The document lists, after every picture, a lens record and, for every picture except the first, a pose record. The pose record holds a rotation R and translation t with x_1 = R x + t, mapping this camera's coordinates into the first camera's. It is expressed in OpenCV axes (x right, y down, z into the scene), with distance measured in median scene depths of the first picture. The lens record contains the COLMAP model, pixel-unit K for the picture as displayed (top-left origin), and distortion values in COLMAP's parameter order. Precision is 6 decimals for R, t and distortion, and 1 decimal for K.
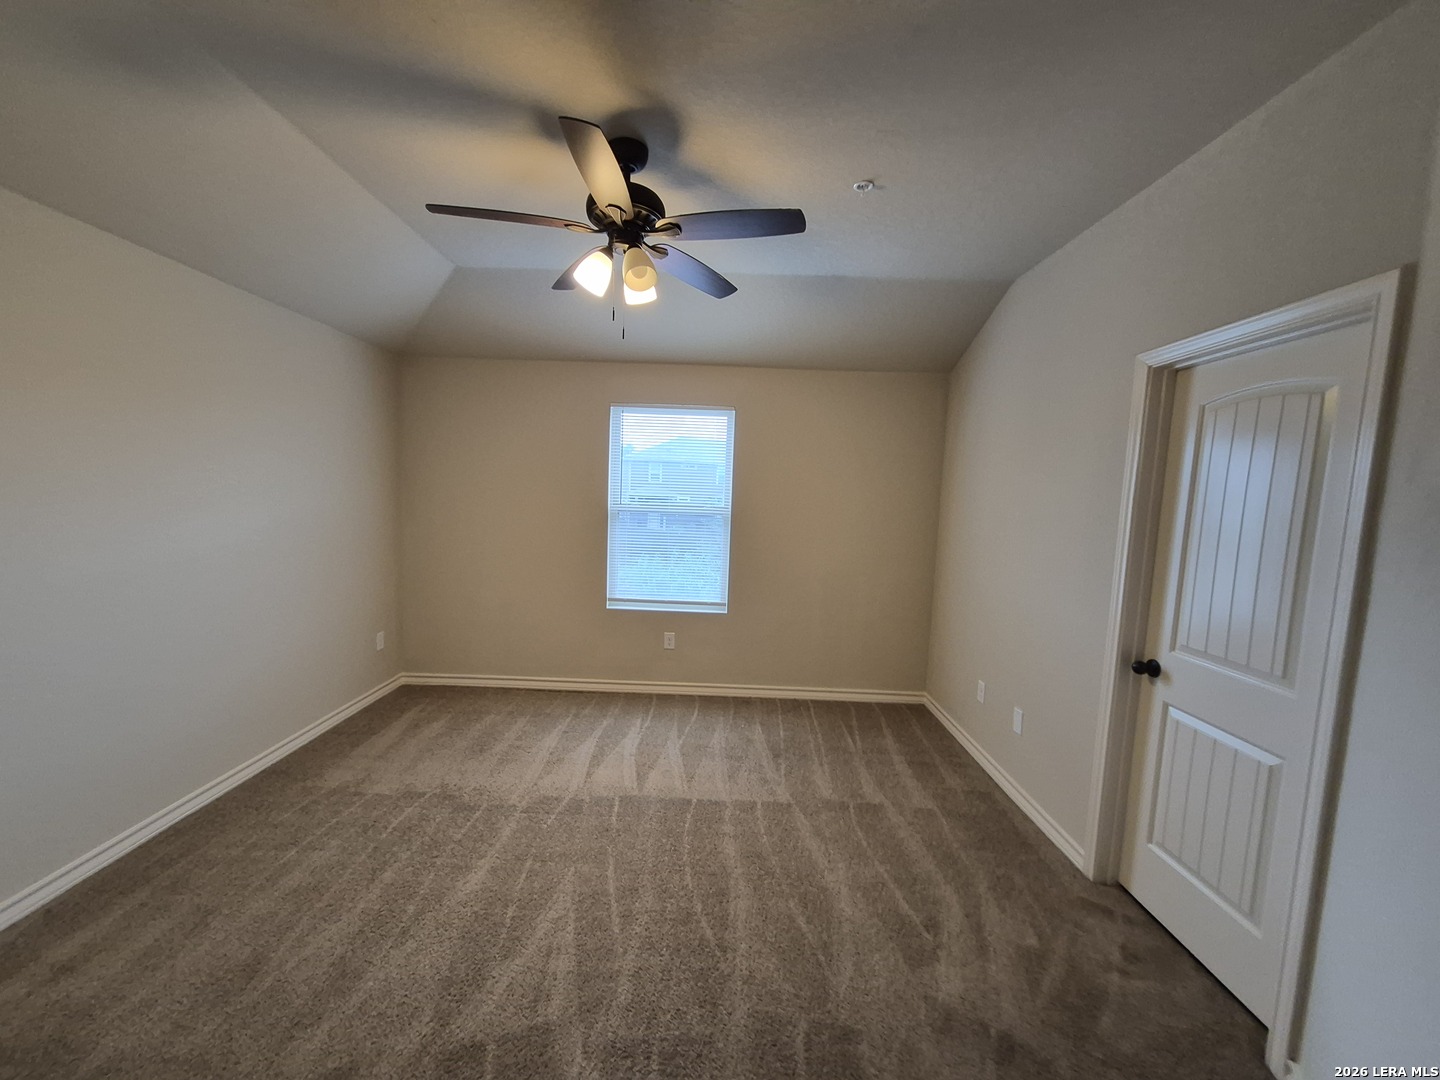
lens RADIAL K [[567.3, 0, 700.0], [0, 567.3, 548.2], [0, 0, 1]] dist [0.000025, -0.000176]
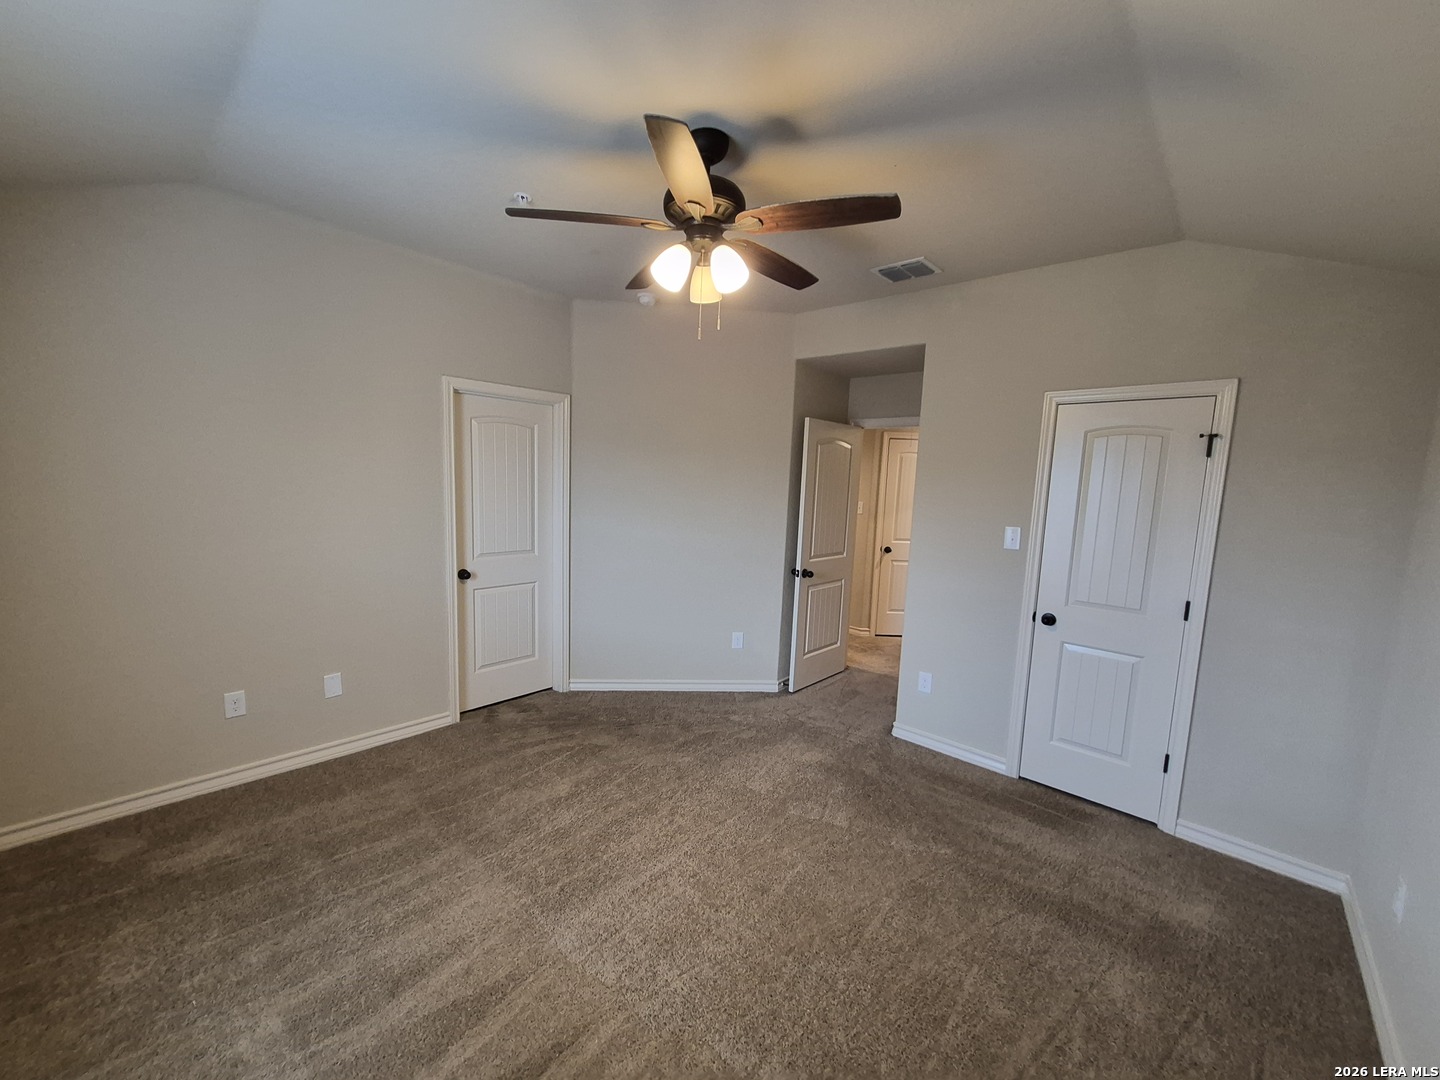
lens RADIAL K [[564.3, 0, 709.0], [0, 564.3, 547.6], [0, 0, 1]] dist [0.009198, -0.000733]
pose [[-0.740550, -0.148712, 0.655339, -0.628041], [0.007897, 0.973213, 0.229769, -0.182009], [-0.671954, 0.175331, -0.719539, 1.336576]]
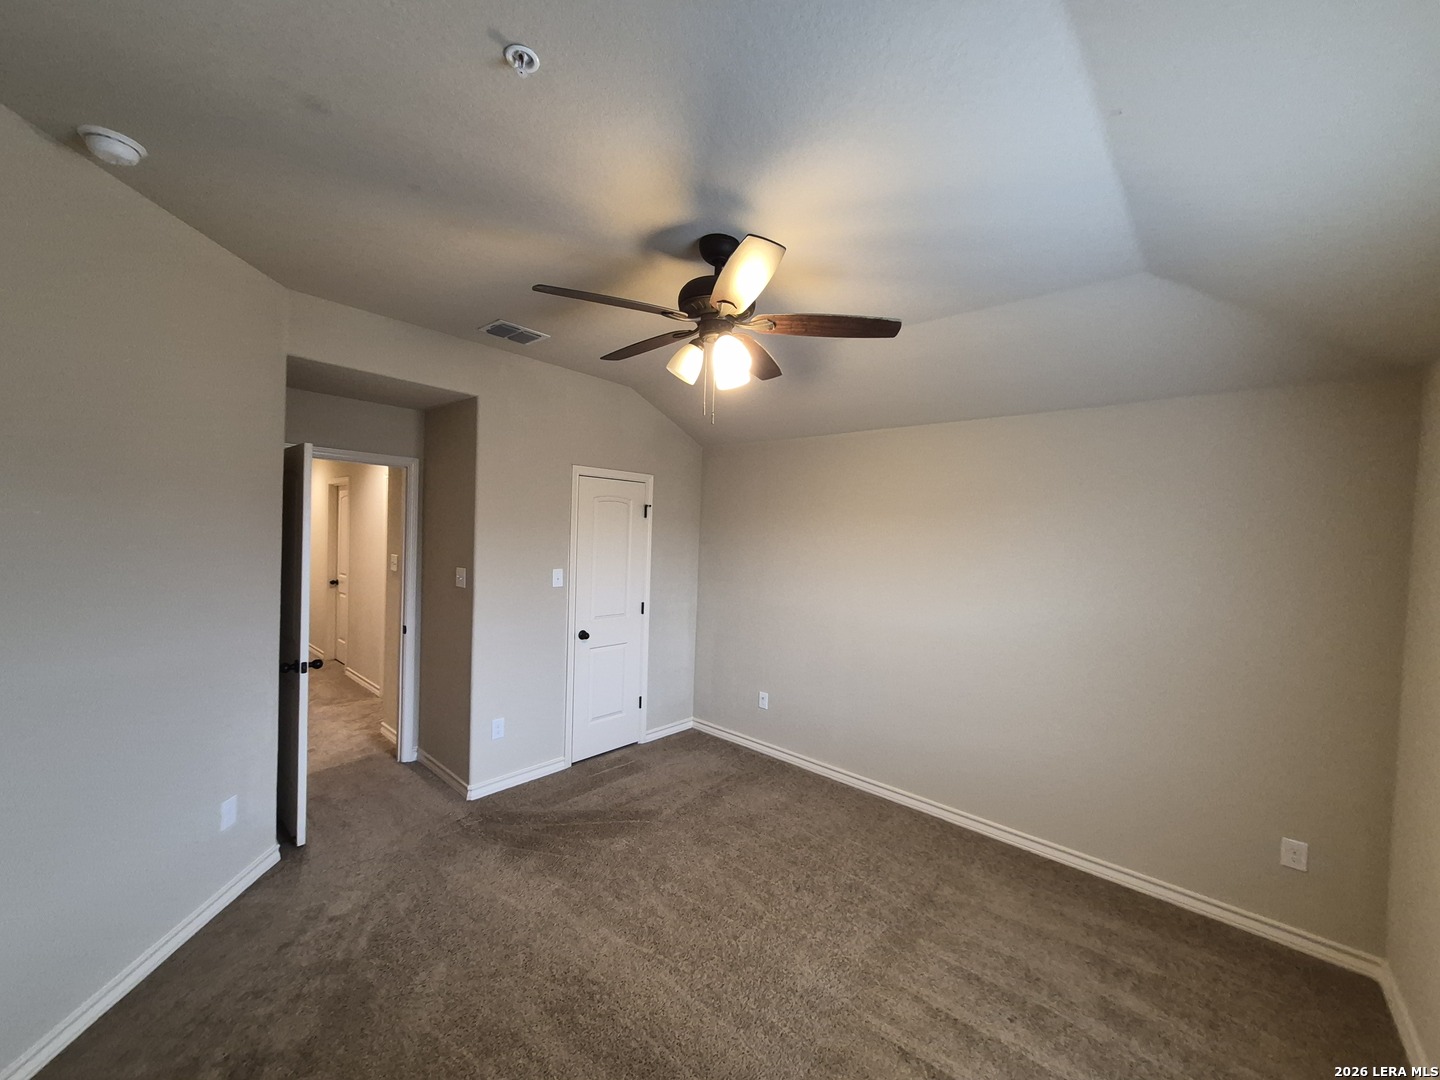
lens RADIAL K [[564.3, 0, 709.0], [0, 564.3, 547.6], [0, 0, 1]] dist [0.009198, -0.000733]
pose [[-0.665867, -0.041217, -0.744931, 0.465008], [-0.144152, 0.986766, 0.074255, -0.166176], [0.732012, 0.156827, -0.662997, 1.297753]]
